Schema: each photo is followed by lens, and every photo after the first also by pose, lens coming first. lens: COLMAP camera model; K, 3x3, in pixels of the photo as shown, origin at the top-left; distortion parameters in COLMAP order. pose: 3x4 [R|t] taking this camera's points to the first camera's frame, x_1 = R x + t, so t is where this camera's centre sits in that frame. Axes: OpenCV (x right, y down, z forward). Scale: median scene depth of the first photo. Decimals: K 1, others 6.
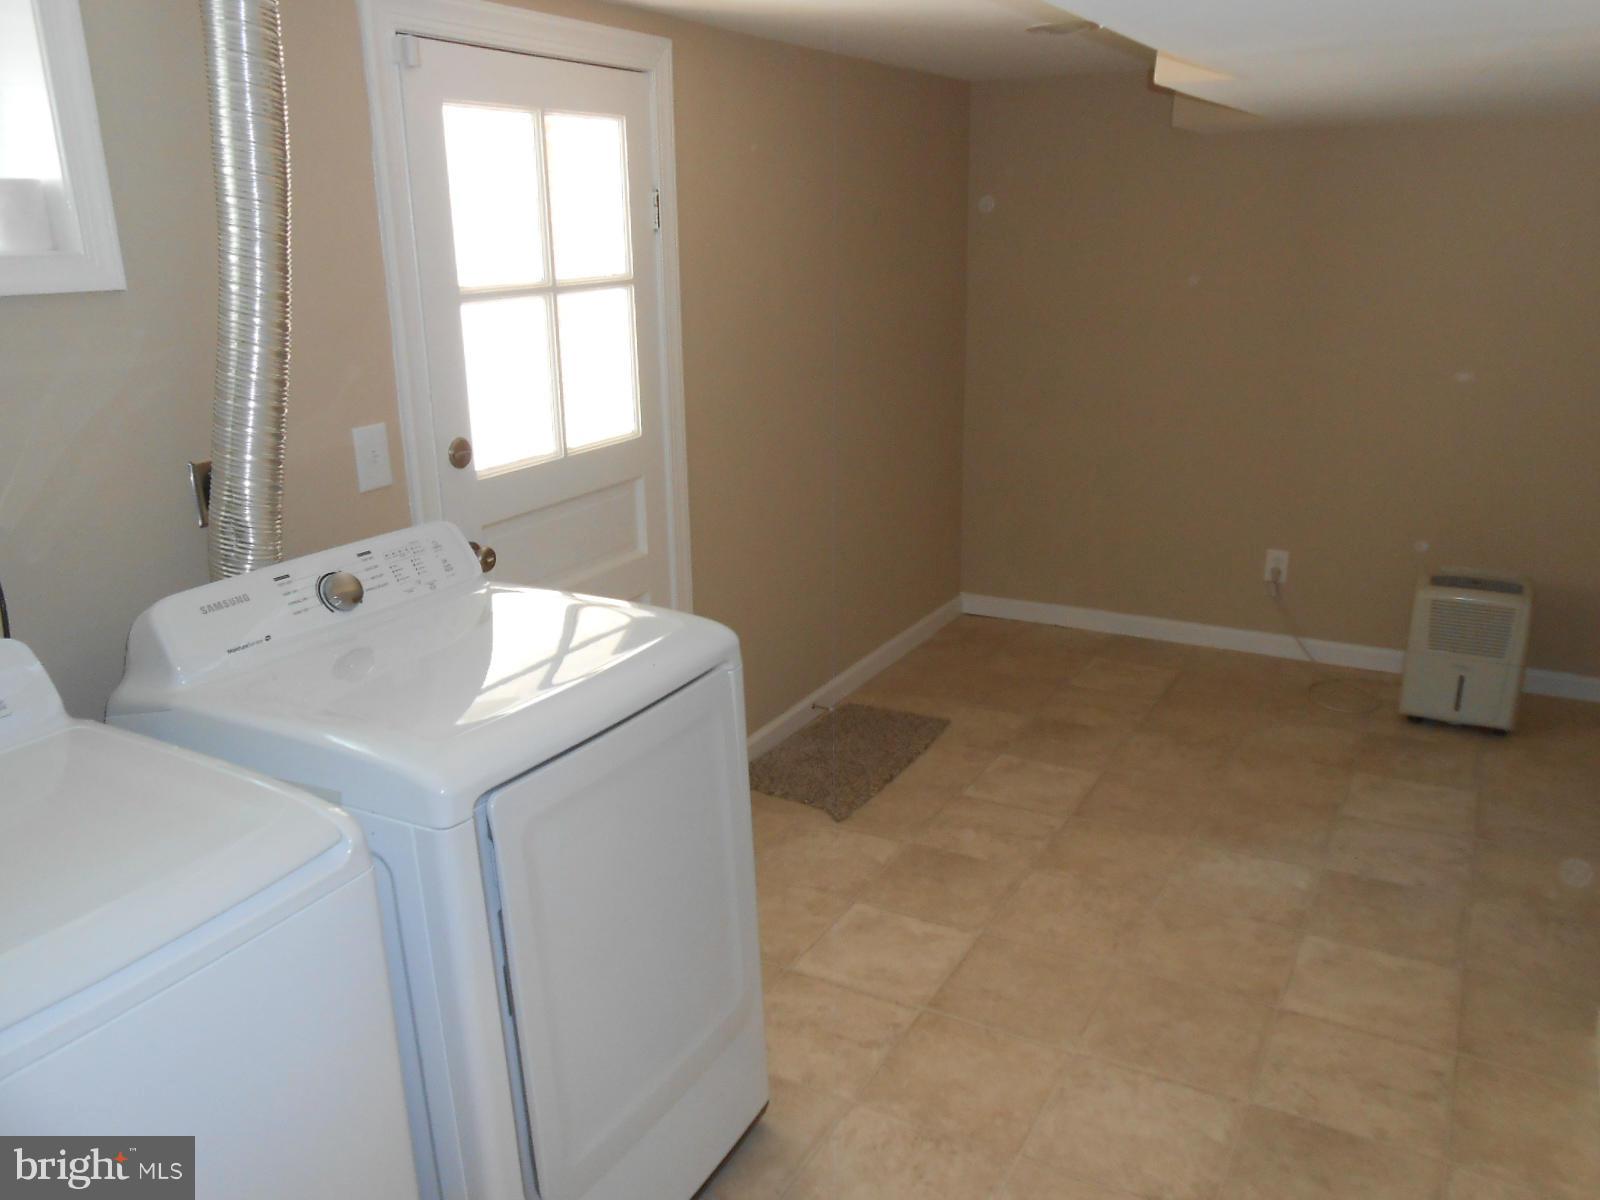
lens RADIAL K [[1264.3, 0, 802.6], [0, 1264.3, 602.9], [0, 0, 1]] dist [-0.011508, 0.034245]
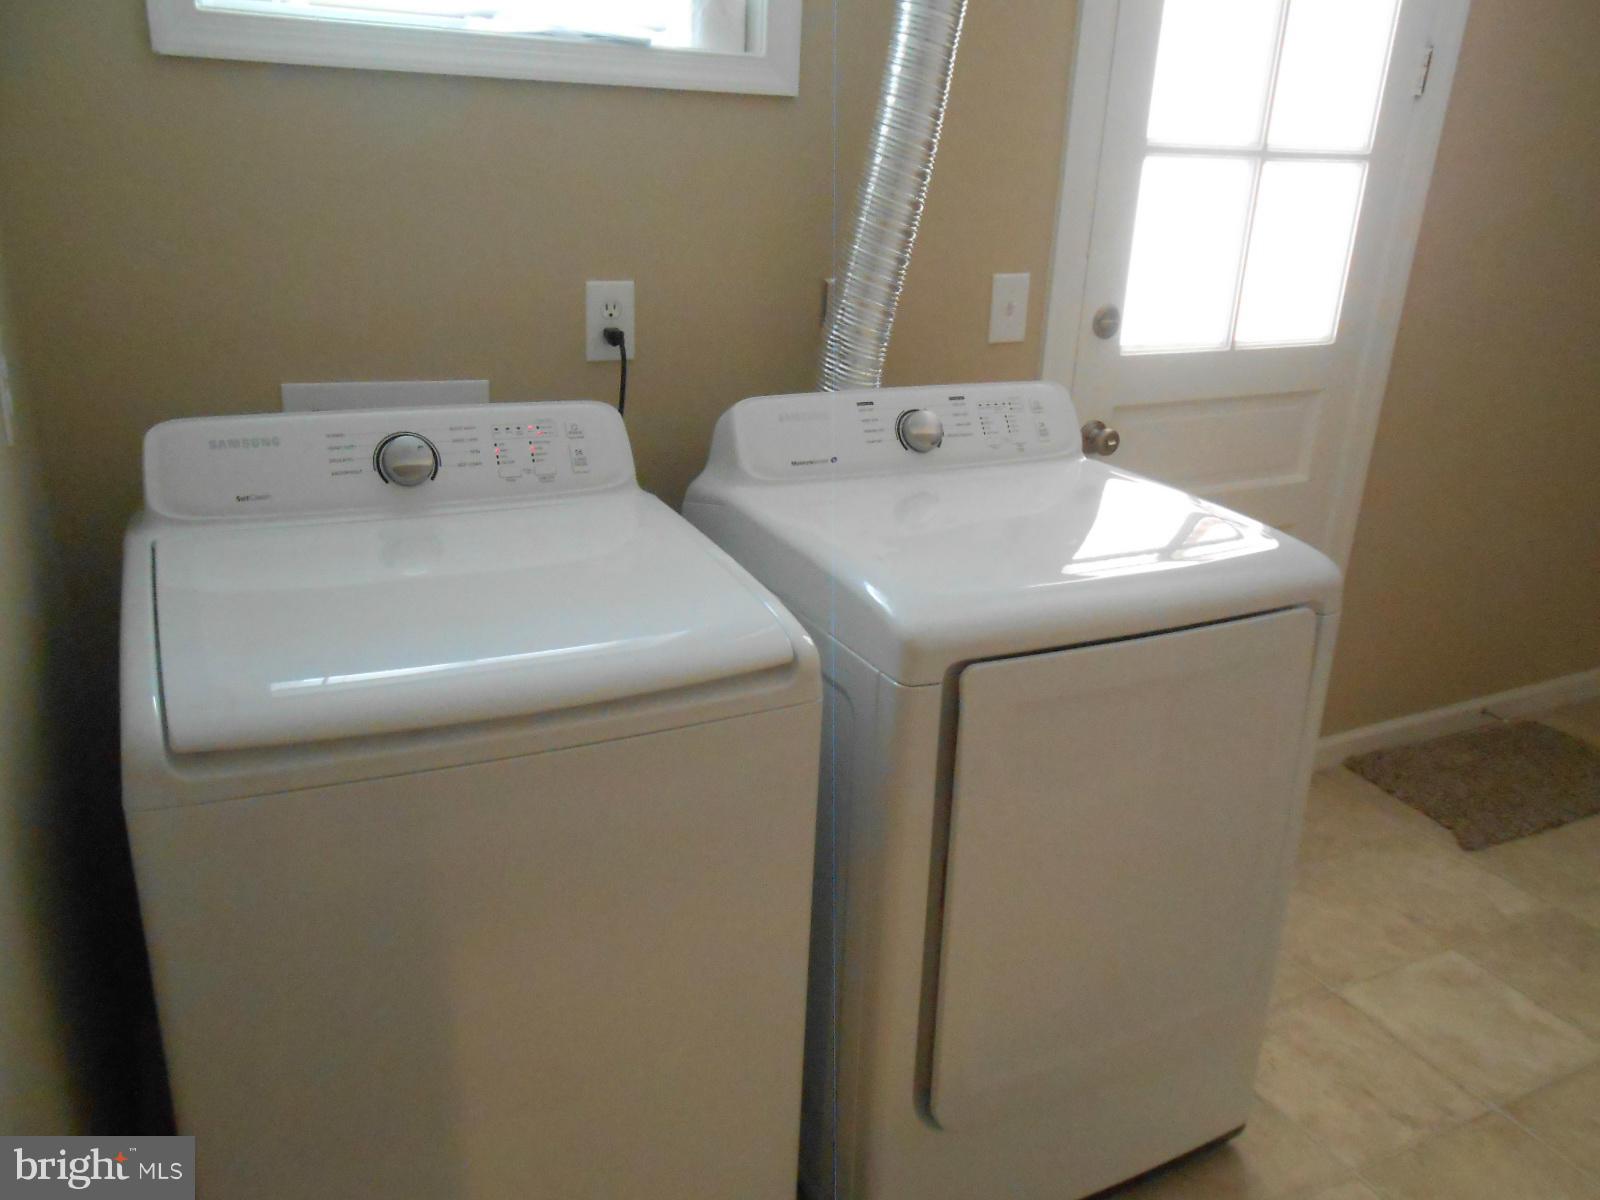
lens RADIAL K [[1264.3, 0, 797.6], [0, 1264.3, 596.6], [0, 0, 1]] dist [-0.011508, 0.034245]
pose [[0.831400, 0.245475, -0.498514, 0.049581], [-0.216218, 0.969343, 0.116718, 0.016217], [0.511883, 0.010748, 0.858988, 0.101613]]
